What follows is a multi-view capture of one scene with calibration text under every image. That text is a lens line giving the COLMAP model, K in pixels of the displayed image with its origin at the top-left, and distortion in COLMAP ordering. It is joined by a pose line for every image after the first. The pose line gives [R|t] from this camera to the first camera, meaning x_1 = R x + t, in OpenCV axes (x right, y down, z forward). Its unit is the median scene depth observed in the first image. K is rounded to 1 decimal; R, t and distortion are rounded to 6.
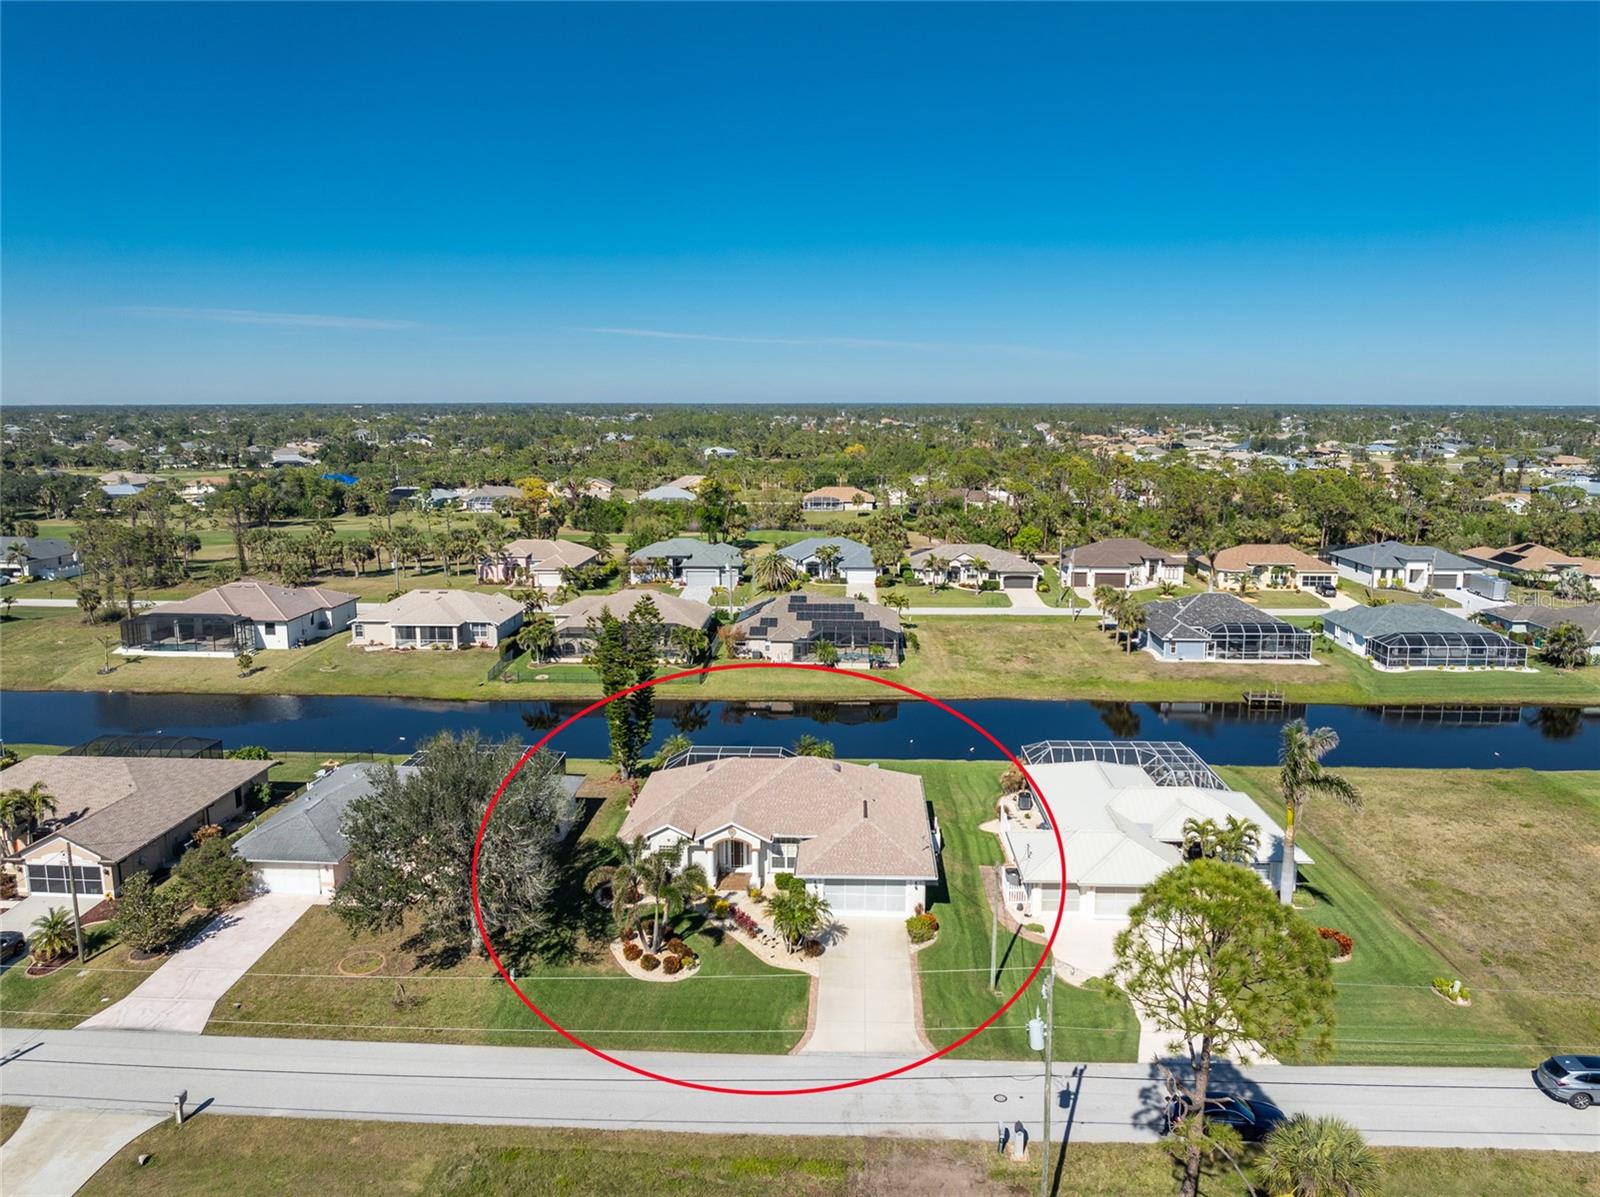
lens RADIAL K [[1157.9, 0, 800.0], [0, 1157.9, 598.5], [0, 0, 1]] dist [-0.028218, -0.005262]
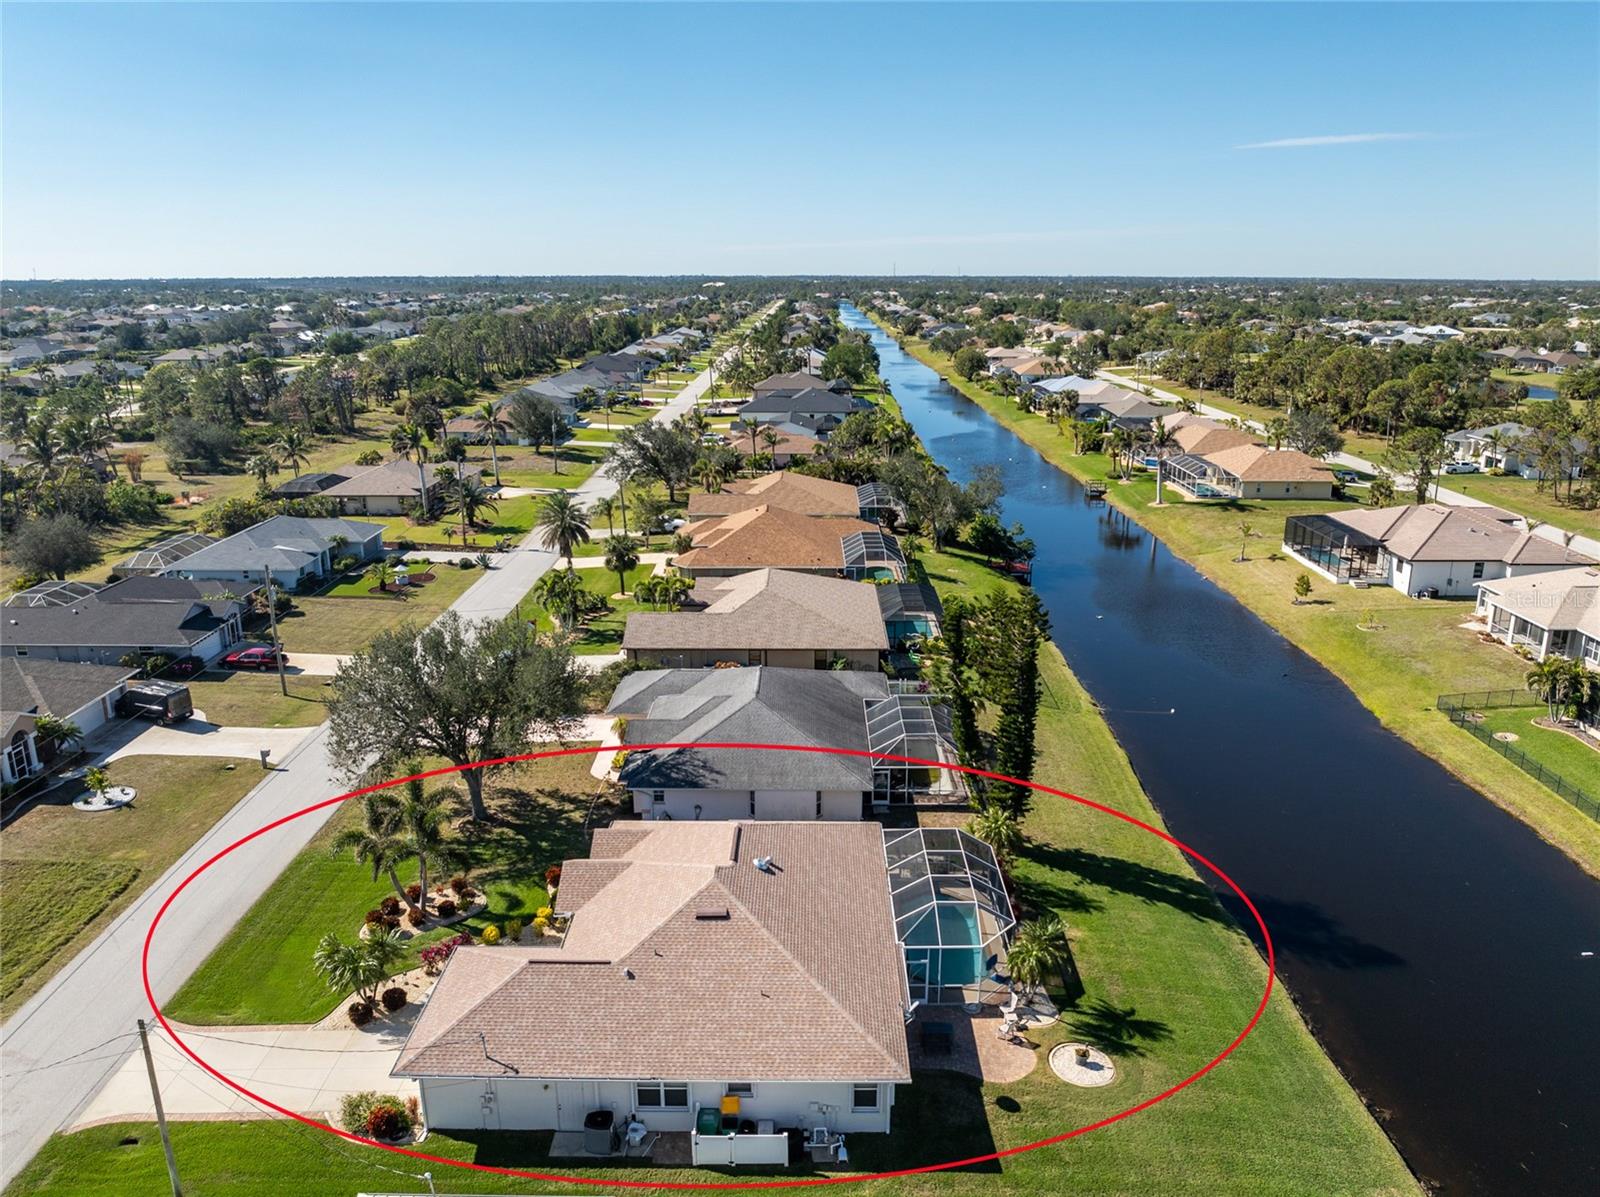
lens RADIAL K [[1147.6, 0, 808.9], [0, 1147.6, 596.1], [0, 0, 1]] dist [-0.039783, 0.008562]
pose [[0.046925, 0.270906, -0.961461, 0.310404], [-0.170311, 0.950598, 0.259533, -0.094178], [0.984272, 0.151569, 0.090745, 0.548136]]
